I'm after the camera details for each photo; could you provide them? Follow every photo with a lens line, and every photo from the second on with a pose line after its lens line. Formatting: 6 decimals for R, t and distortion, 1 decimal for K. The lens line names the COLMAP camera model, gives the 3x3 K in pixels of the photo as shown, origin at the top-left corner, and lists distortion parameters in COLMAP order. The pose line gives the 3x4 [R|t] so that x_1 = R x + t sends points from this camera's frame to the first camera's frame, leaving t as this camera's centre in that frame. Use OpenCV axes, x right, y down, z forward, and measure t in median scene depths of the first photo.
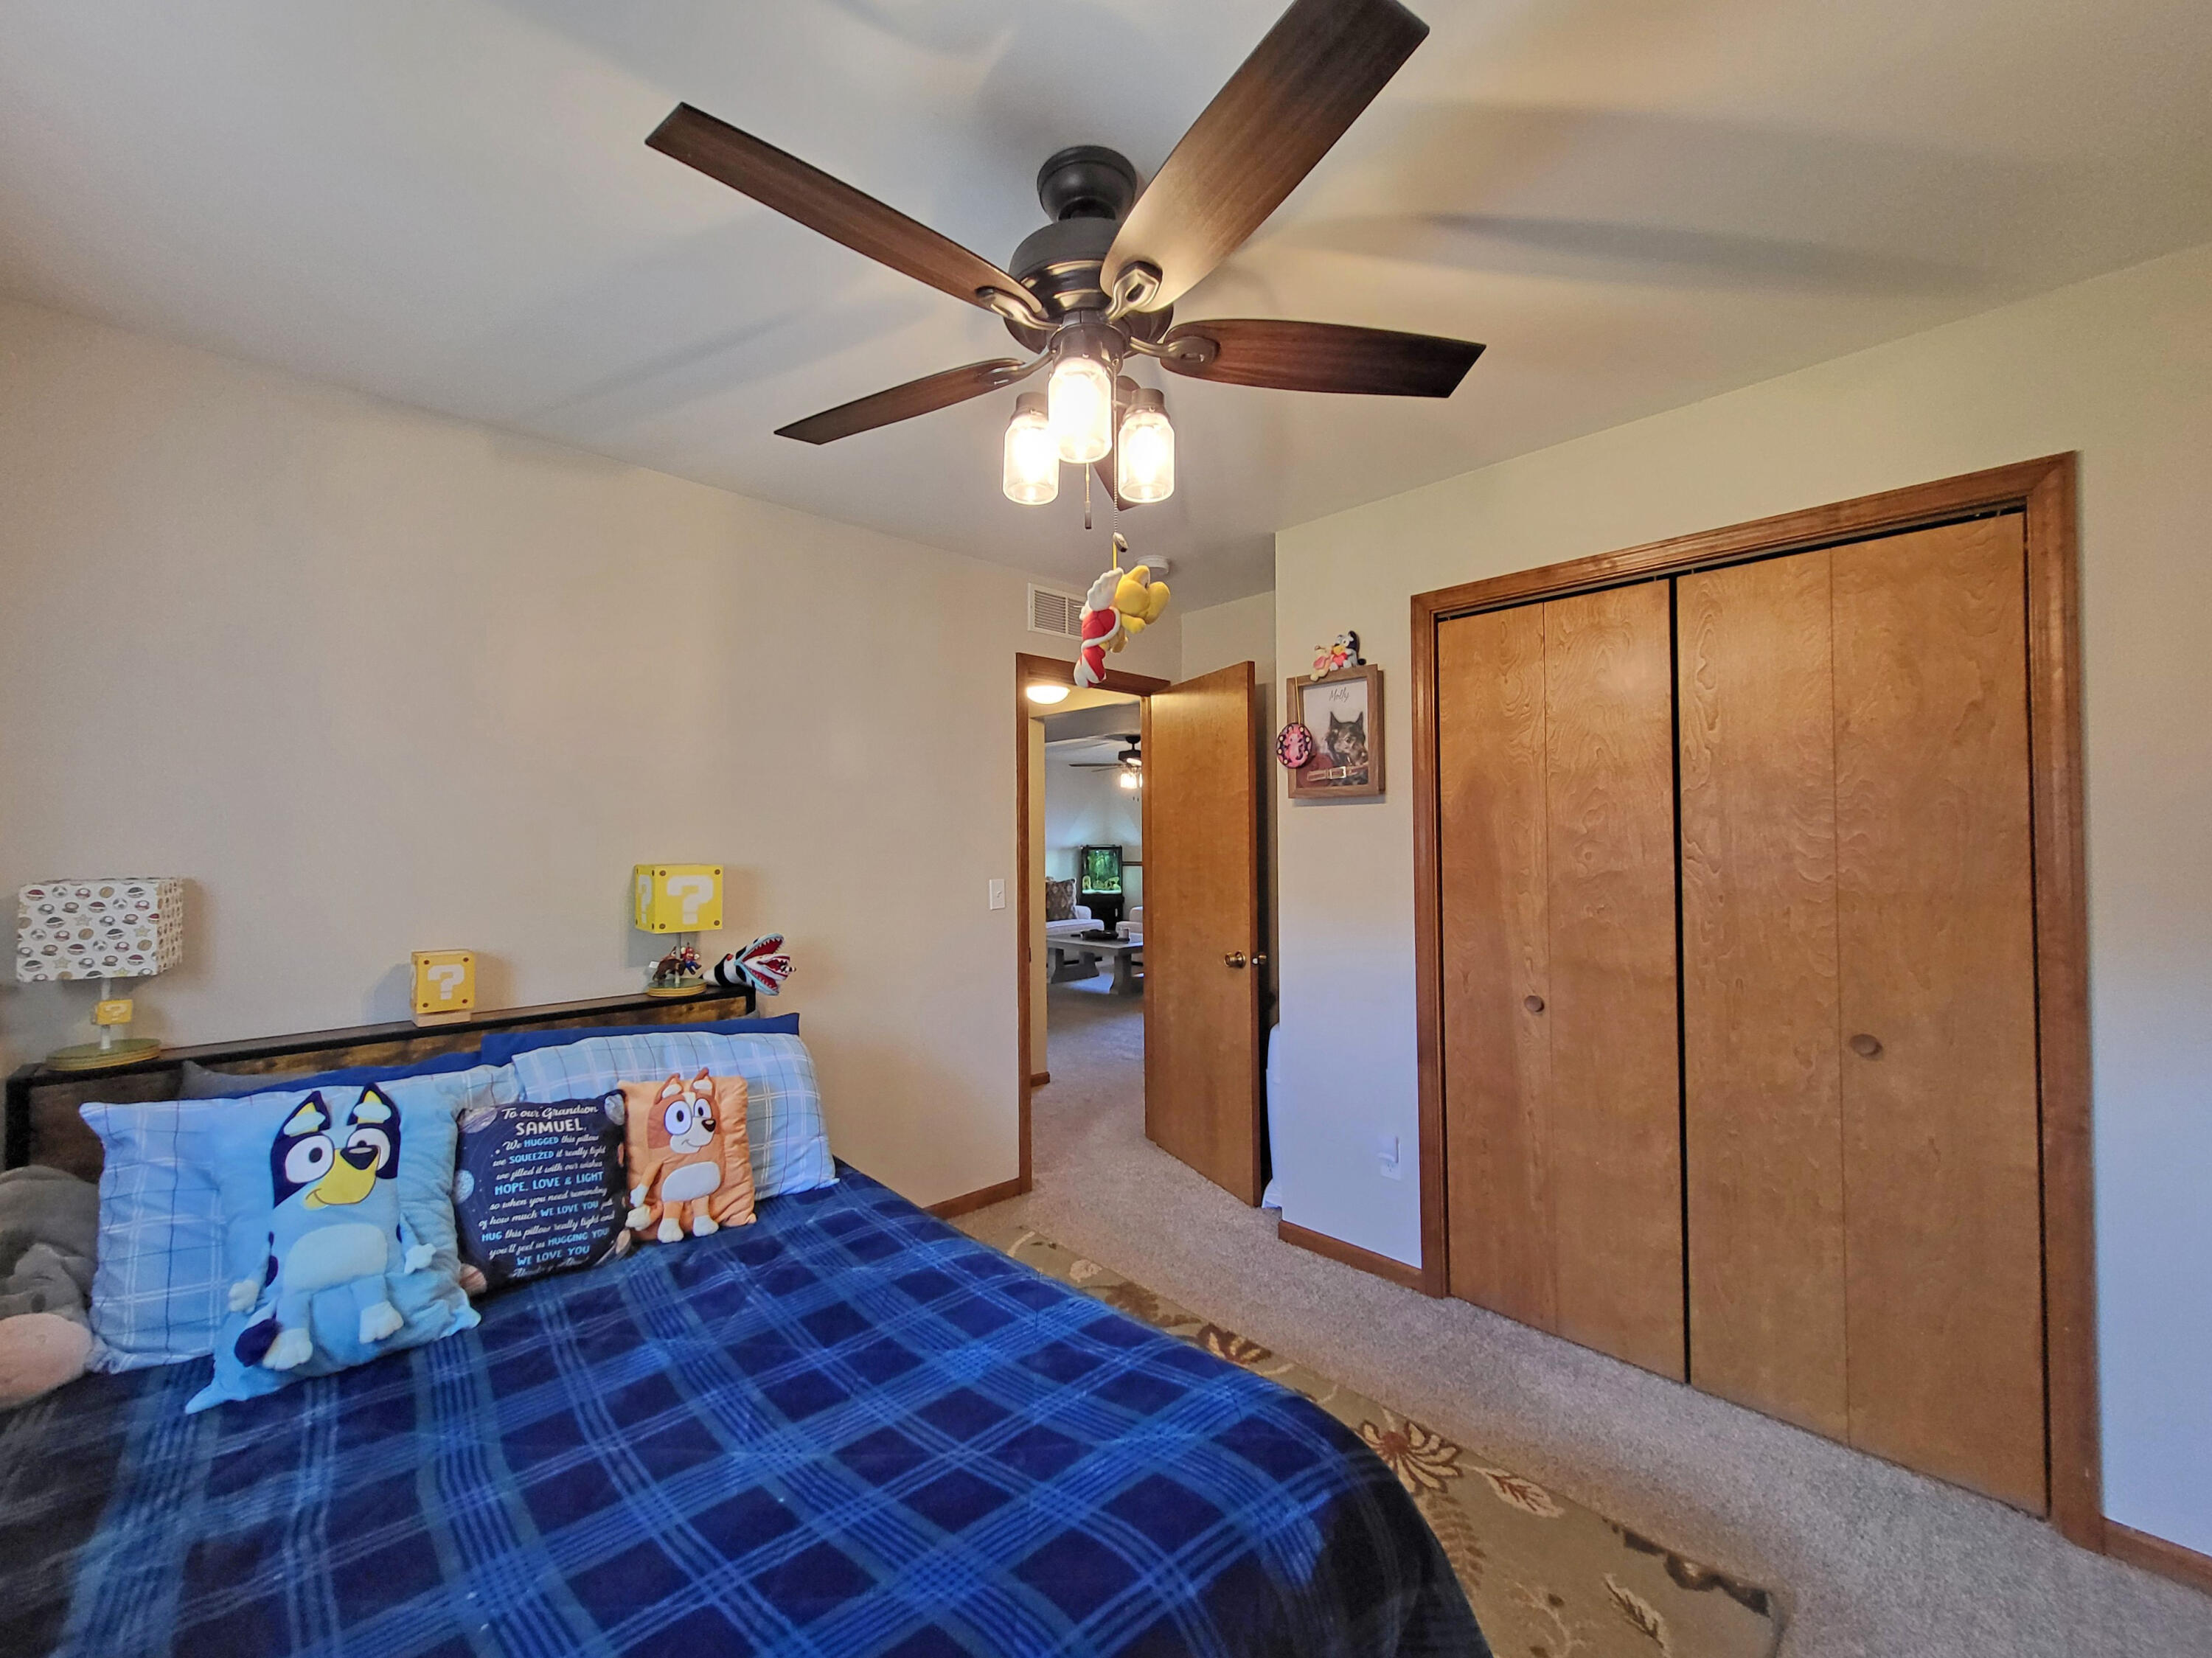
lens RADIAL K [[875.4, 0, 1091.0], [0, 875.4, 830.0], [0, 0, 1]] dist [0.003844, -0.000463]
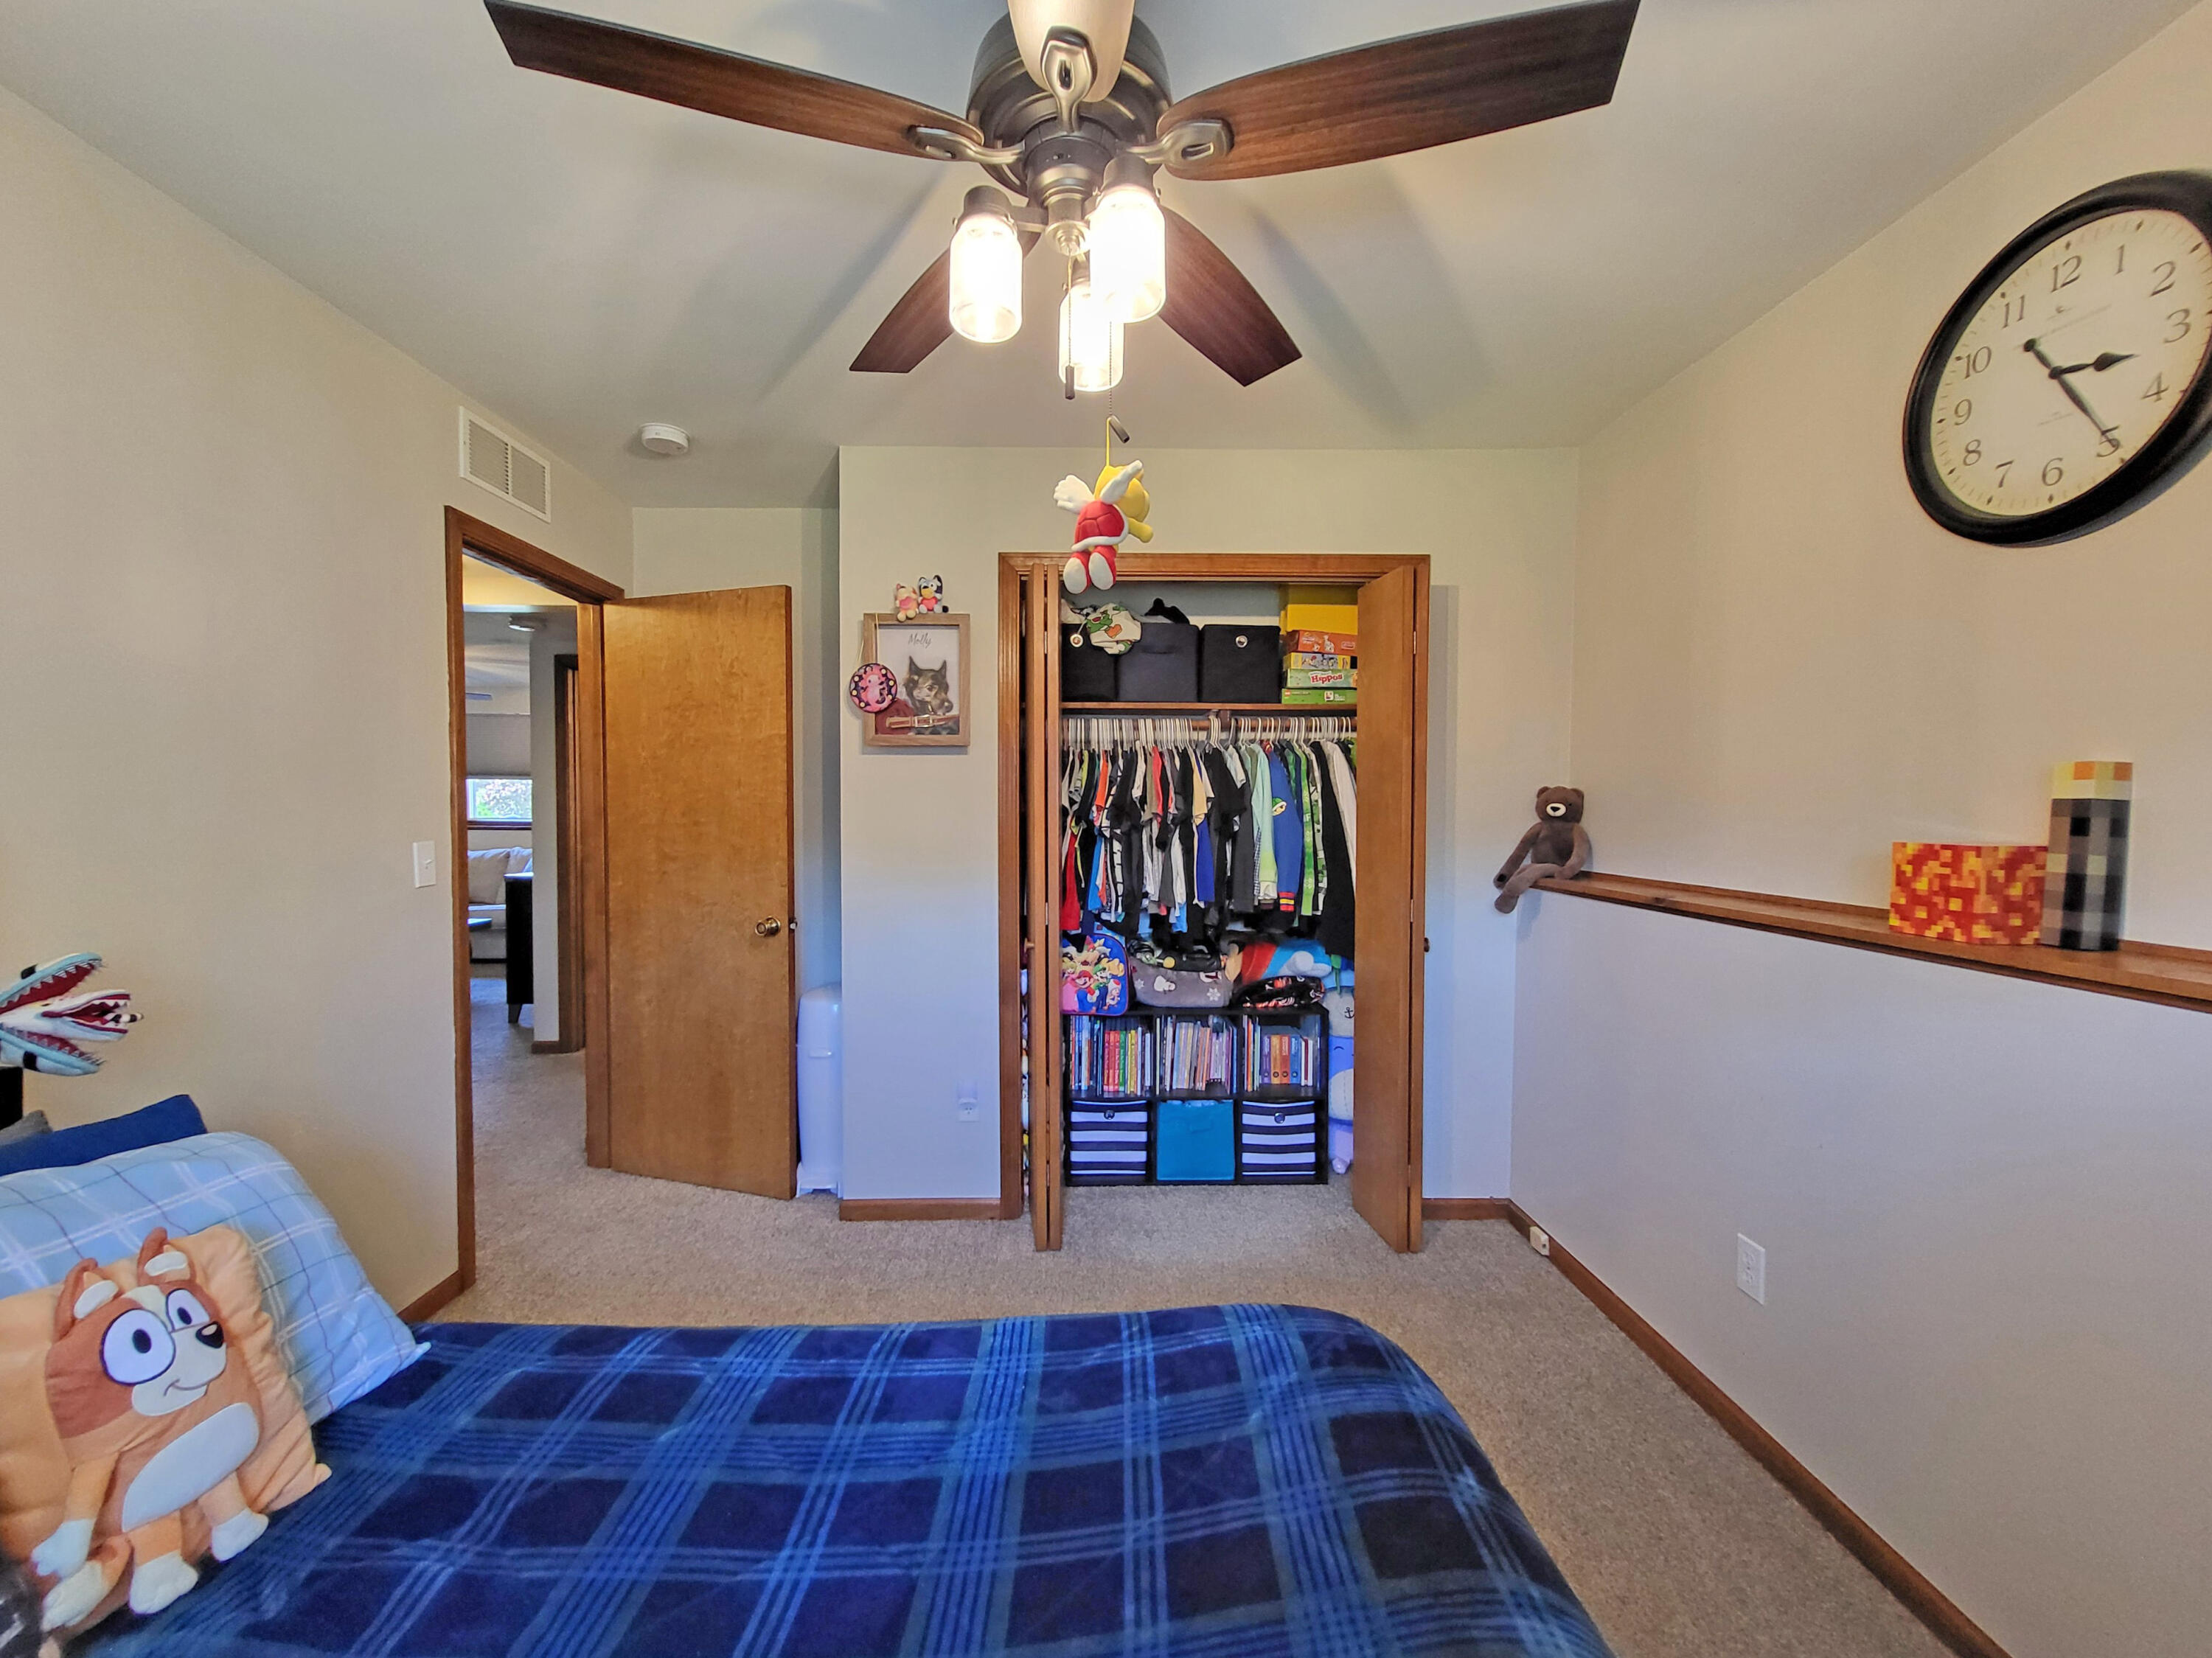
lens RADIAL K [[875.4, 0, 1112.2], [0, 875.4, 830.2], [0, 0, 1]] dist [0.003844, -0.000463]
pose [[0.680795, -0.015782, 0.732304, -0.329902], [-0.017102, 0.999153, 0.037432, 0.017593], [-0.732275, -0.038007, 0.679948, 0.220577]]
